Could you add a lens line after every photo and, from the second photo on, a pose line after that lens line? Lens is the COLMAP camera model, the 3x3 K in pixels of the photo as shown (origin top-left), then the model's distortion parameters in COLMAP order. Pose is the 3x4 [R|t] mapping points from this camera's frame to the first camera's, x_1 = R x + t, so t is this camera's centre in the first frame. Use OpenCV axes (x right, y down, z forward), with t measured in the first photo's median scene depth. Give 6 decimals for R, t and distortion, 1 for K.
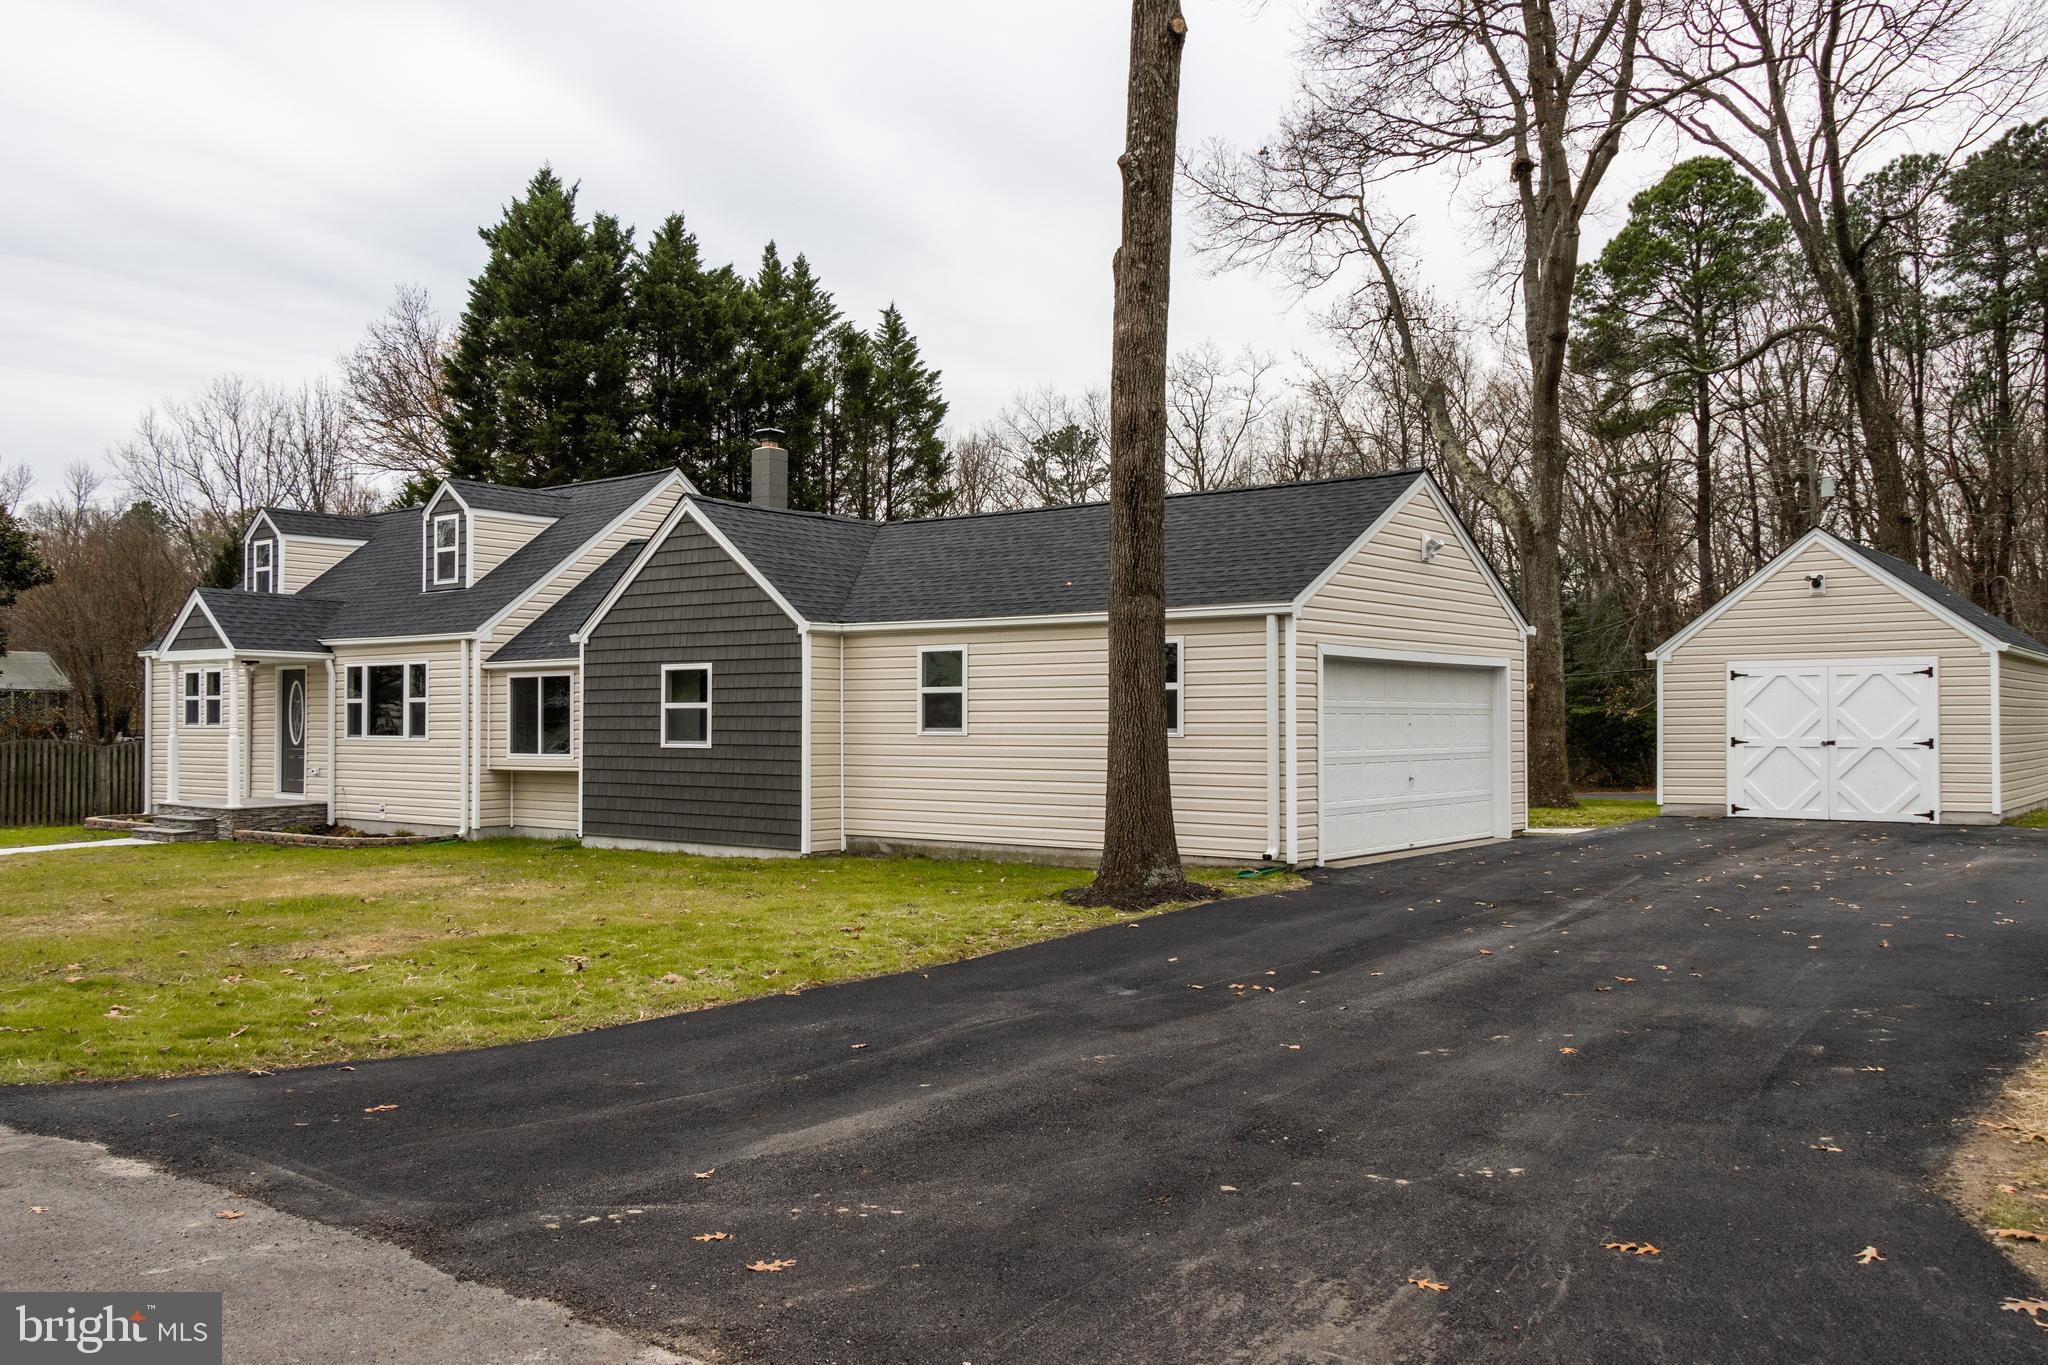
lens RADIAL K [[1684.5, 0, 1024.0], [0, 1684.5, 682.5], [0, 0, 1]] dist [0.010023, -0.001053]
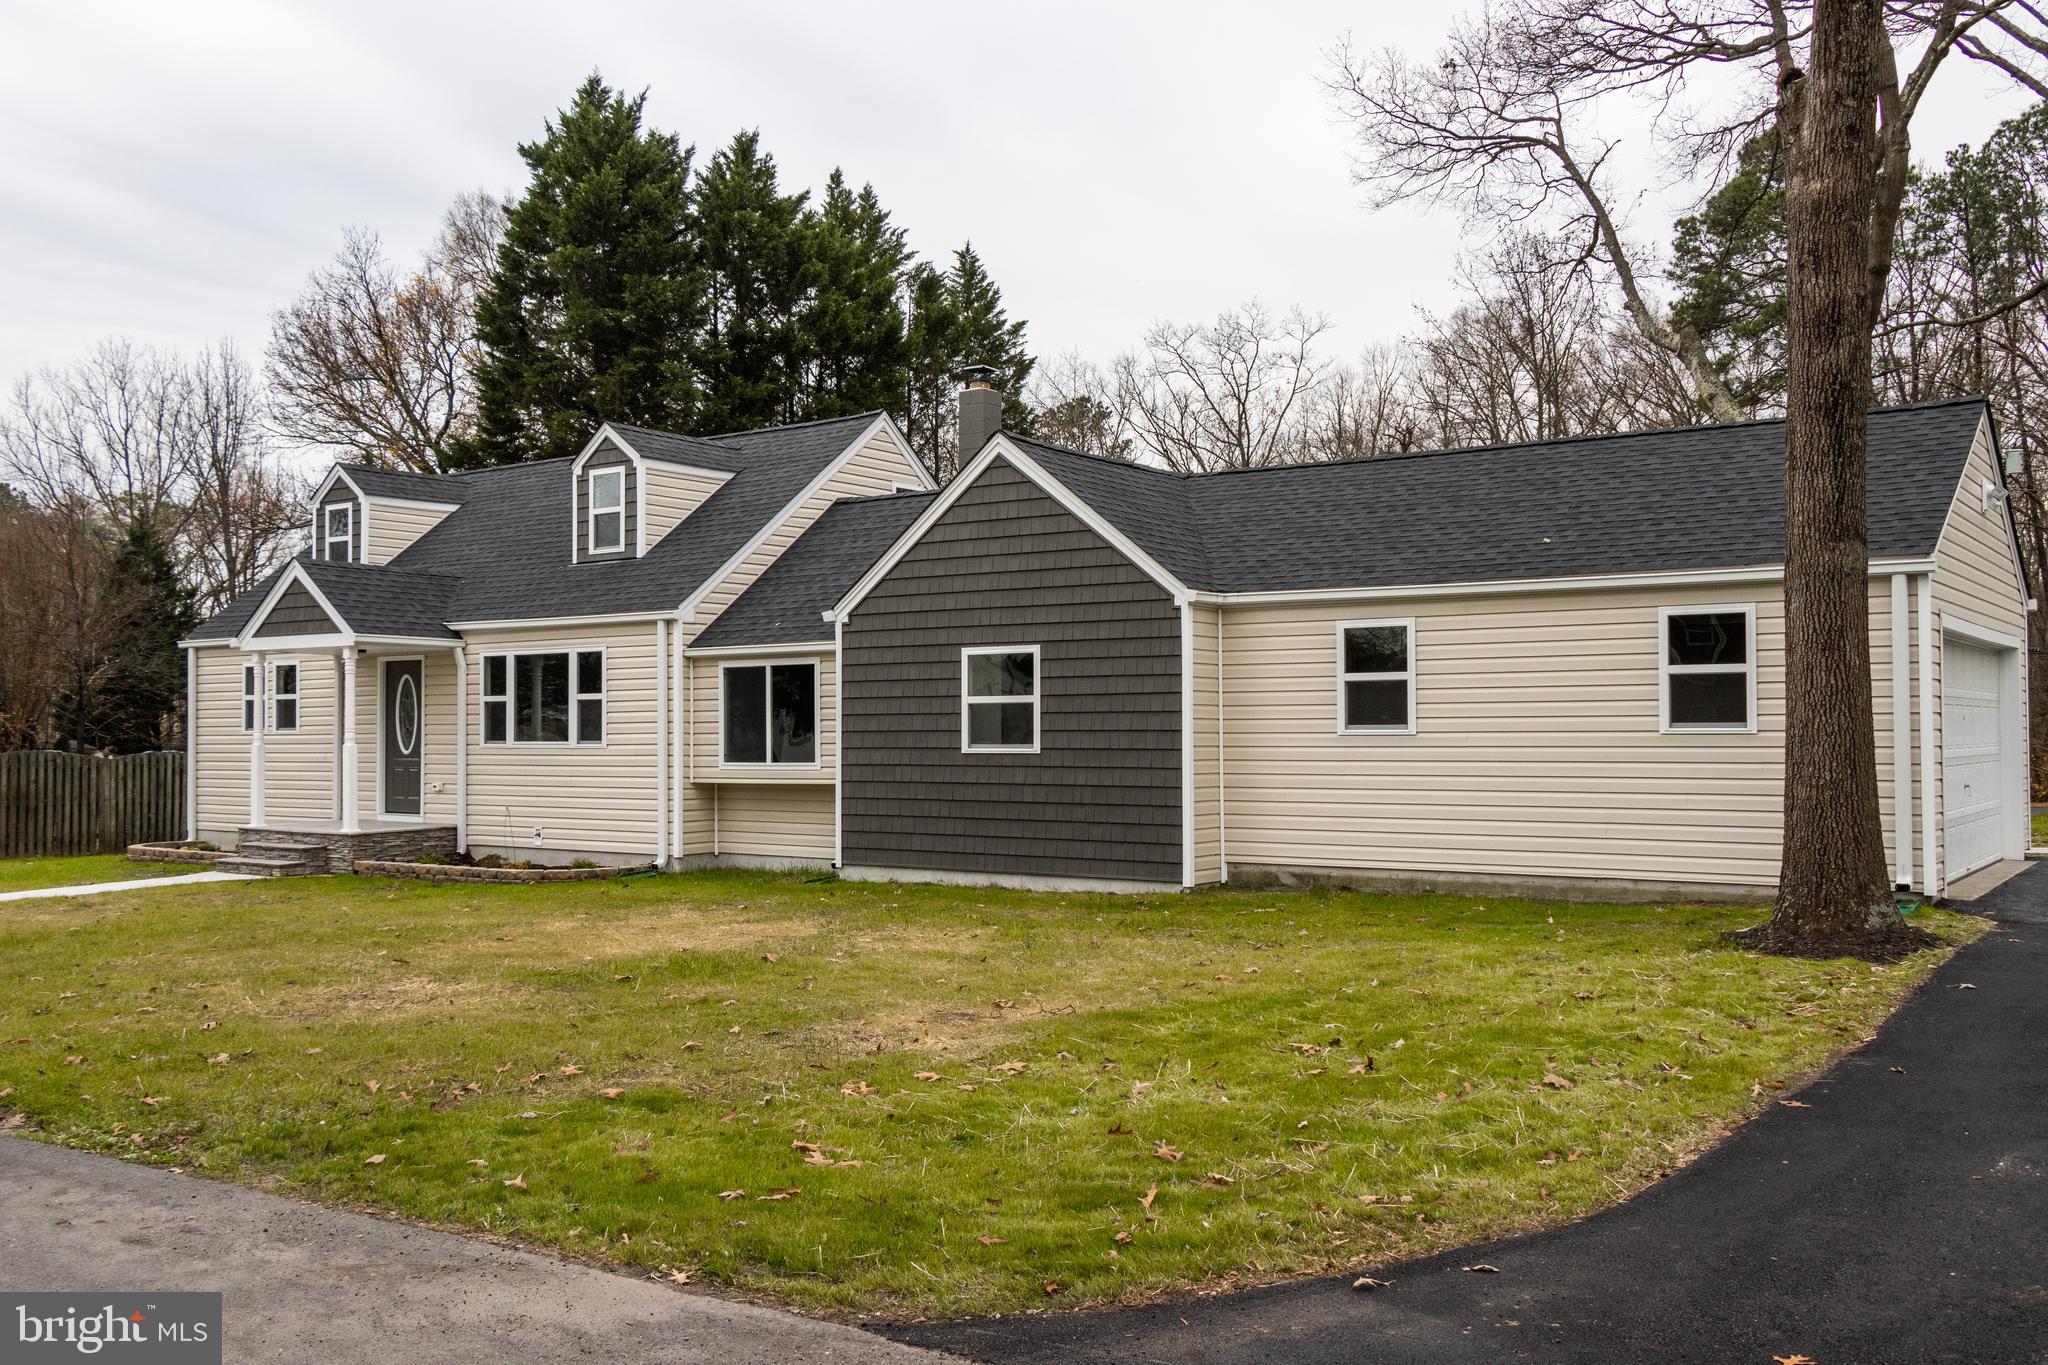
lens RADIAL K [[1843.8, 0, 1024.0], [0, 1843.8, 682.5], [0, 0, 1]] dist [-0.043357, 0.070092]
pose [[0.998706, -0.002677, 0.050792, -0.194237], [0.002890, 0.999987, -0.004120, 0.007750], [-0.050780, 0.004261, 0.998701, 0.116684]]
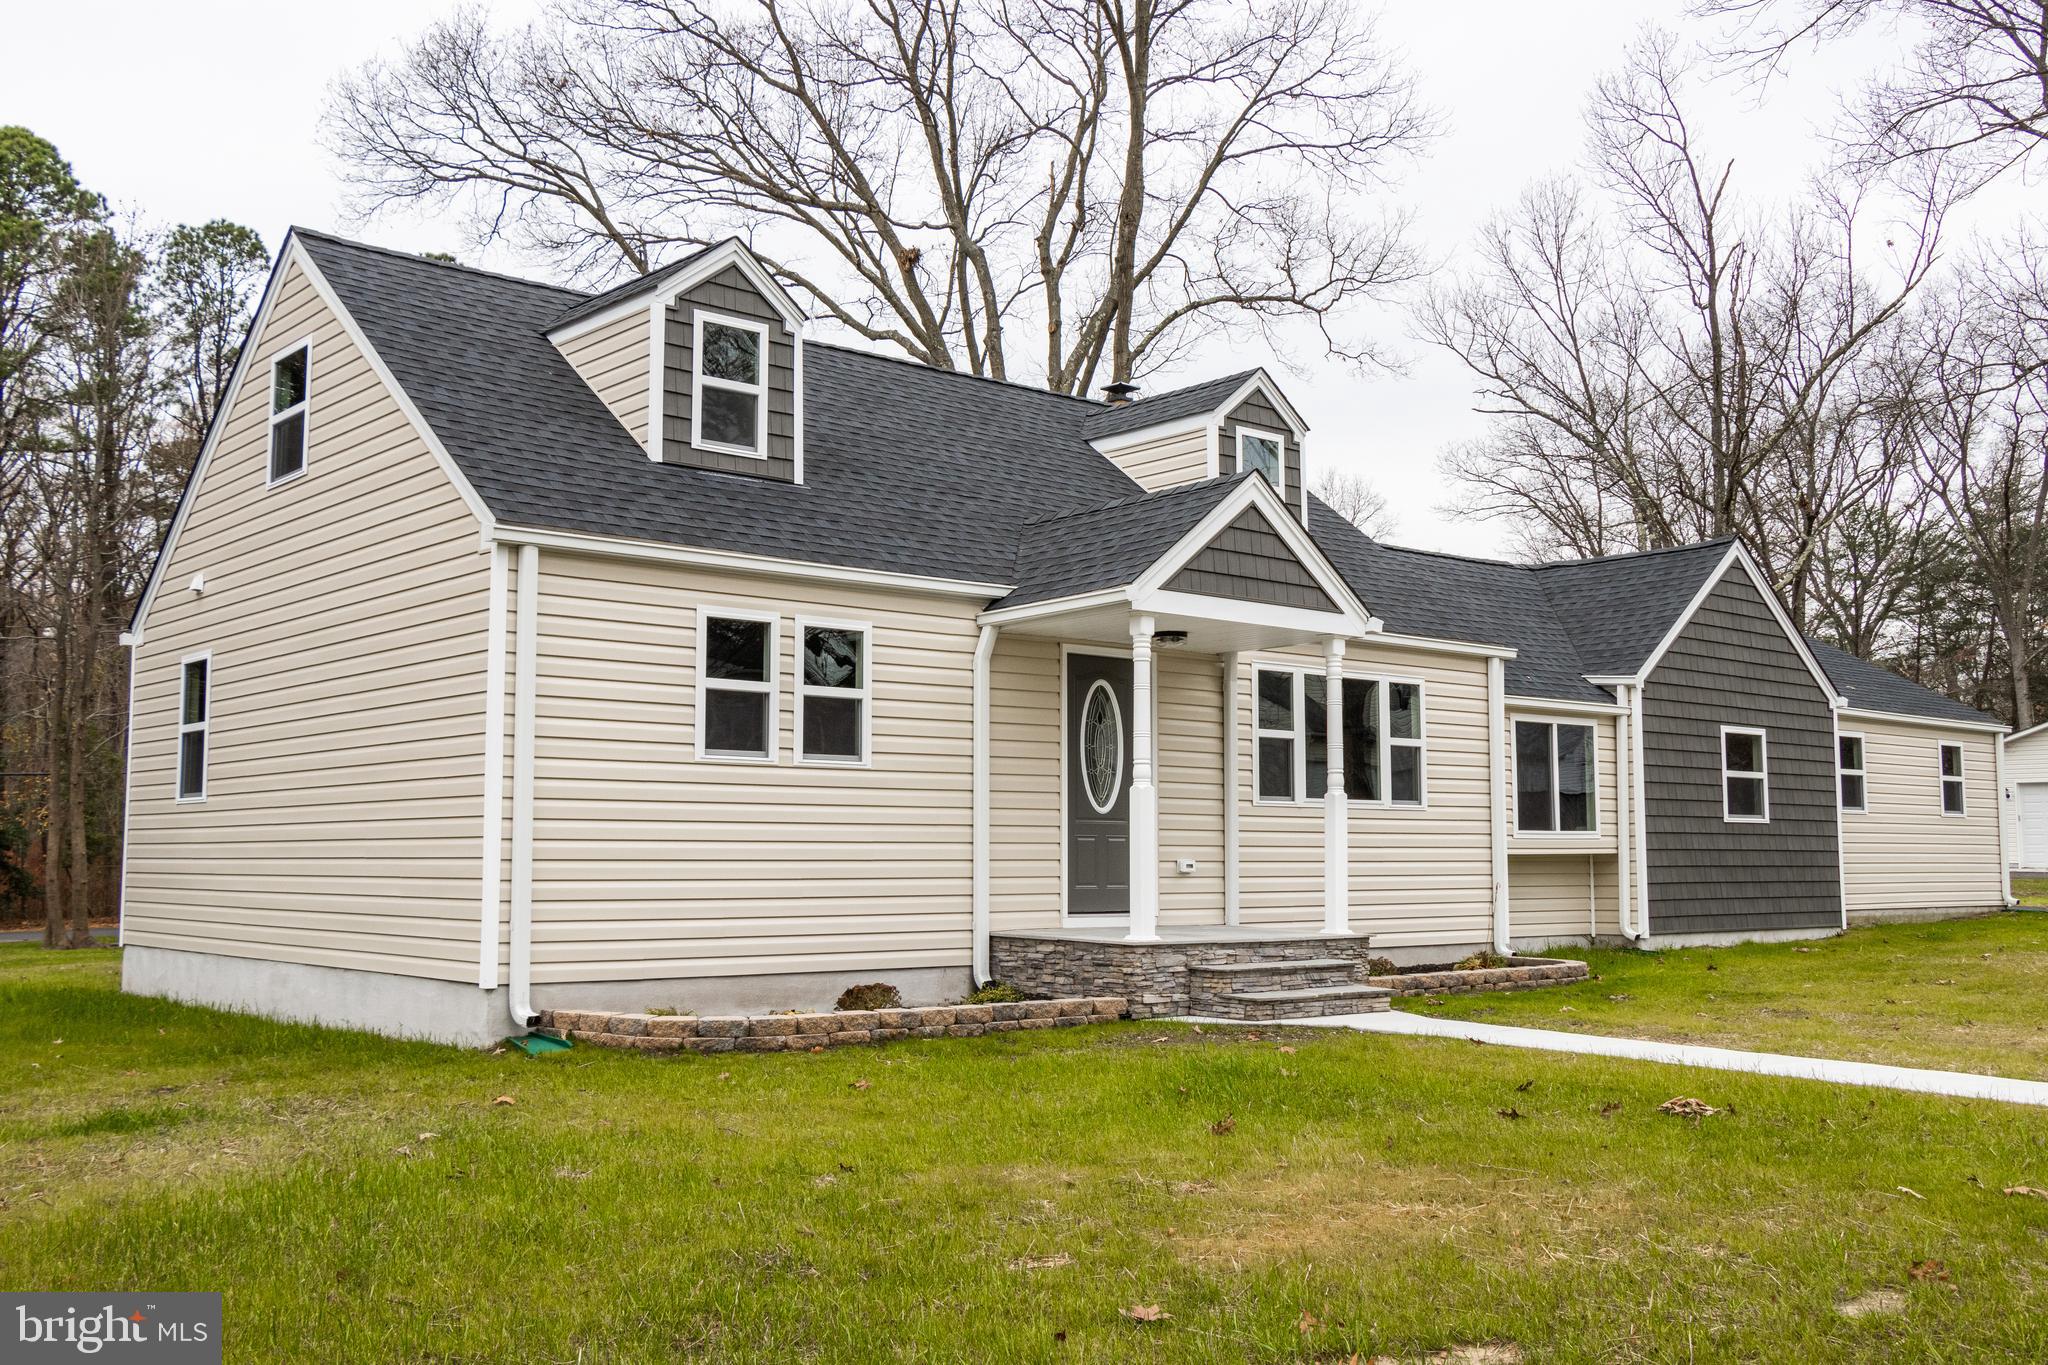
lens RADIAL K [[1878.2, 0, 1024.0], [0, 1878.2, 682.5], [0, 0, 1]] dist [-0.004311, -0.002142]
pose [[0.186629, 0.089729, 0.978324, -1.028465], [-0.024836, 0.995933, -0.086607, 0.049992], [-0.982117, -0.008134, 0.188098, 0.987551]]
